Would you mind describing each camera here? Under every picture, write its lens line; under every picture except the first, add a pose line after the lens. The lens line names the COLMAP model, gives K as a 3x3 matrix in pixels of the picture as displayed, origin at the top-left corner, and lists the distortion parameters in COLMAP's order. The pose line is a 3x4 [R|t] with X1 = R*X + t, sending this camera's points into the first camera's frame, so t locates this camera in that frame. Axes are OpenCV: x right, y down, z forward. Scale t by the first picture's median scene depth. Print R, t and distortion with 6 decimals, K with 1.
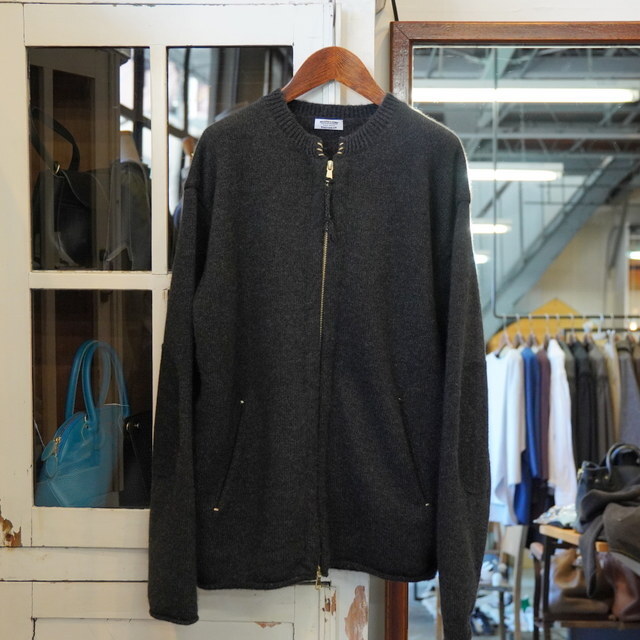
lens RADIAL K [[1308.1, 0, 314.8], [0, 1308.1, 315.1], [0, 0, 1]] dist [0.021184, 0.000000]
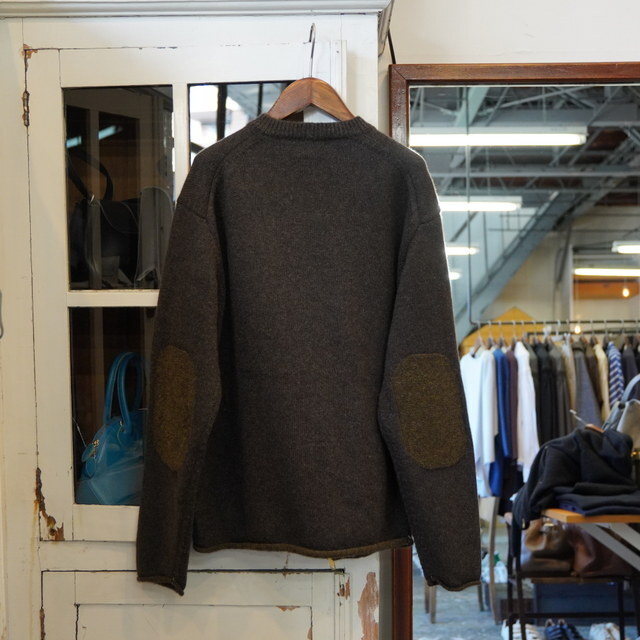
lens RADIAL K [[1260.7, 0, 322.6], [0, 1260.7, 325.2], [0, 0, 1]] dist [-0.089987, 0.000000]
pose [[0.999878, -0.014360, -0.006221, 0.008820], [0.014340, 0.999892, -0.003197, 0.004515], [0.006267, 0.003107, 0.999976, -0.153618]]
